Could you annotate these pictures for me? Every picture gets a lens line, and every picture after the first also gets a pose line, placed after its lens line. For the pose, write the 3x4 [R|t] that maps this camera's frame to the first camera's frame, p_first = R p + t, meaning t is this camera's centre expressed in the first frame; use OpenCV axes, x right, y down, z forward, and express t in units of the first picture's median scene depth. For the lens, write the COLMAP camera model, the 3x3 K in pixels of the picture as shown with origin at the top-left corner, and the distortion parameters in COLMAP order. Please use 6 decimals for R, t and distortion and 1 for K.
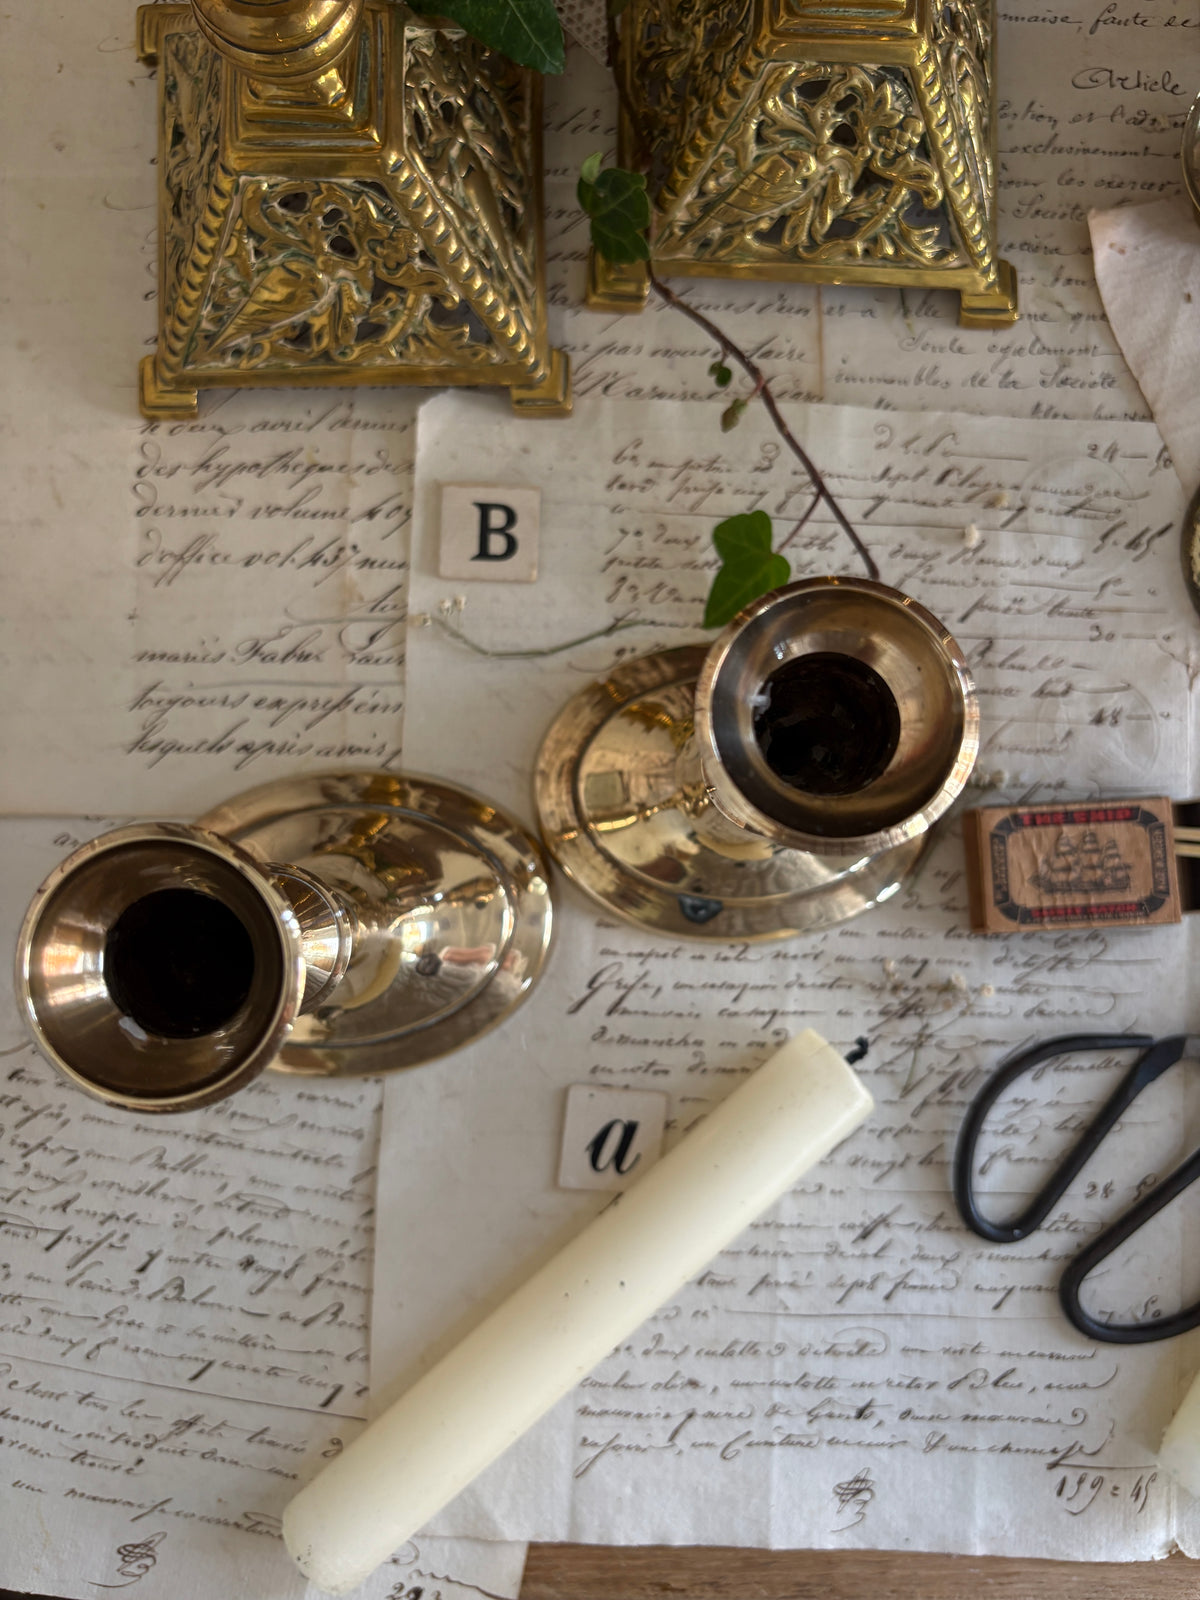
lens RADIAL K [[1264.7, 0, 613.6], [0, 1264.7, 797.2], [0, 0, 1]] dist [0.006101, -0.025881]
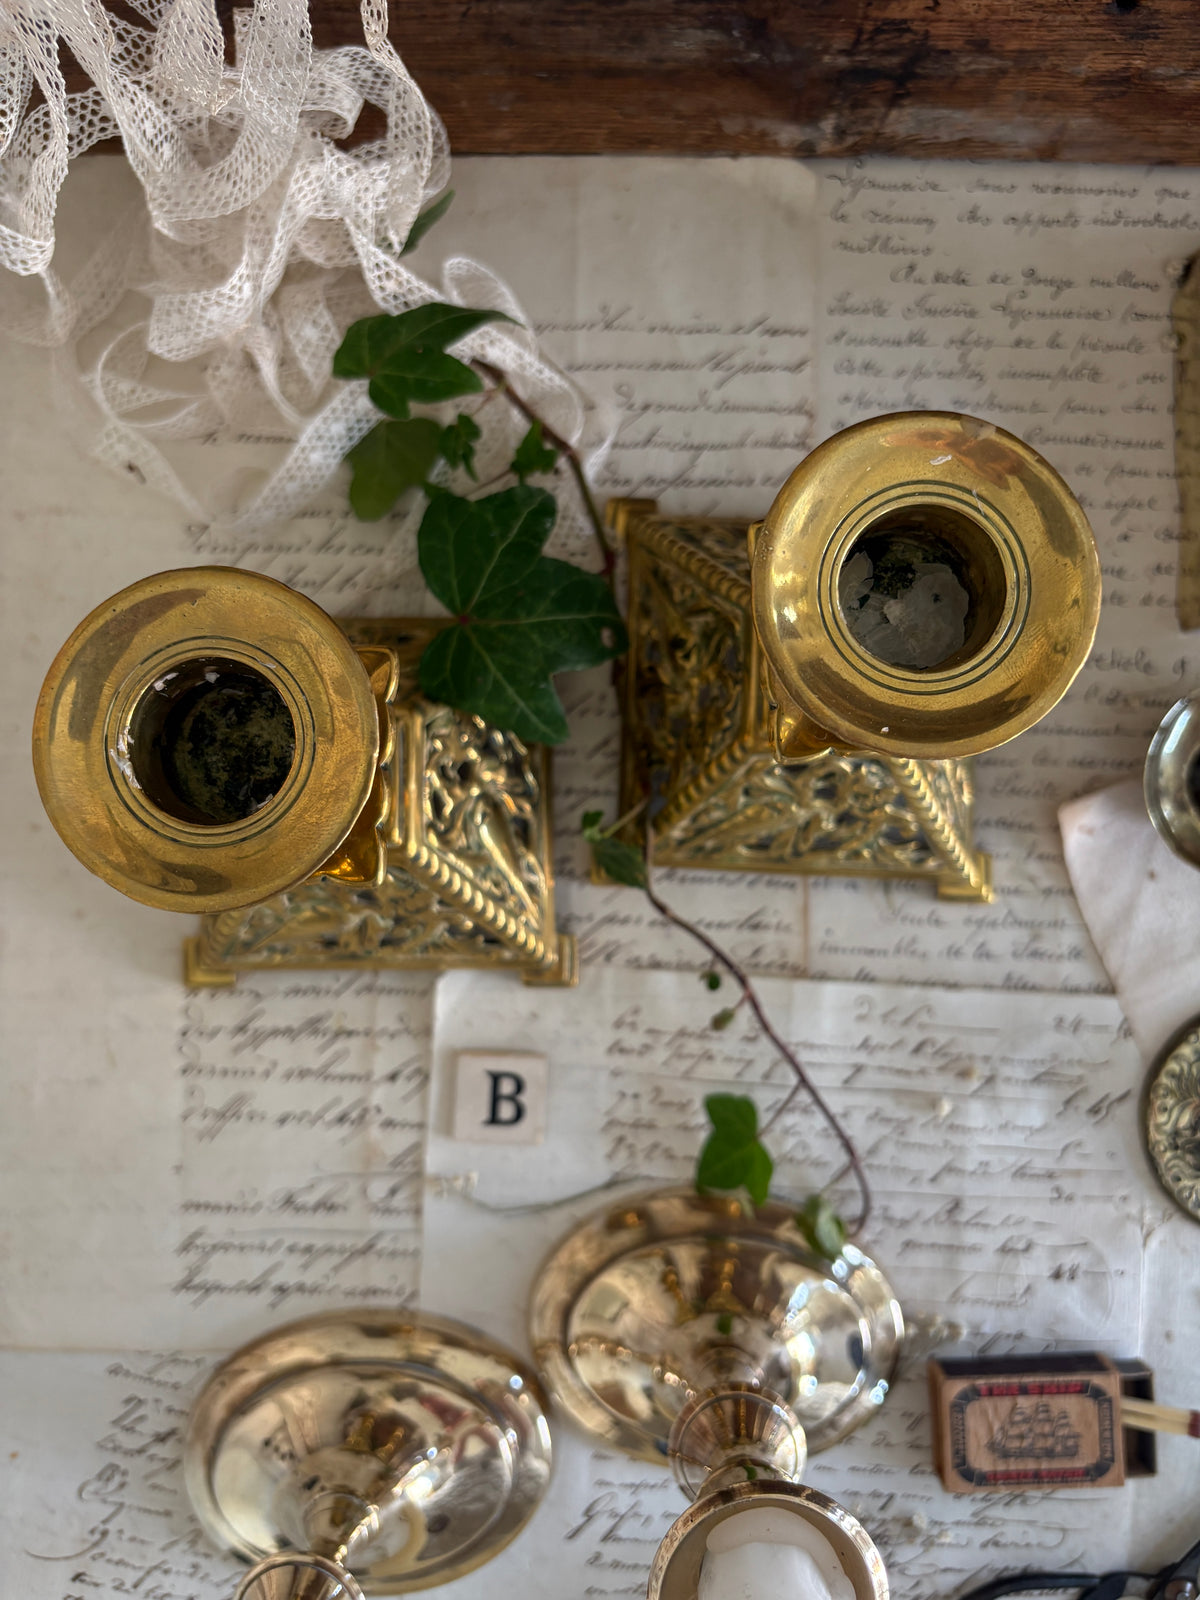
lens RADIAL K [[1264.7, 0, 605.3], [0, 1264.7, 782.6], [0, 0, 1]] dist [0.006101, -0.025881]
pose [[0.999349, 0.012014, -0.034007, 0.027624], [-0.010962, 0.999461, 0.030943, -0.518484], [0.034360, -0.030550, 0.998942, -0.085580]]
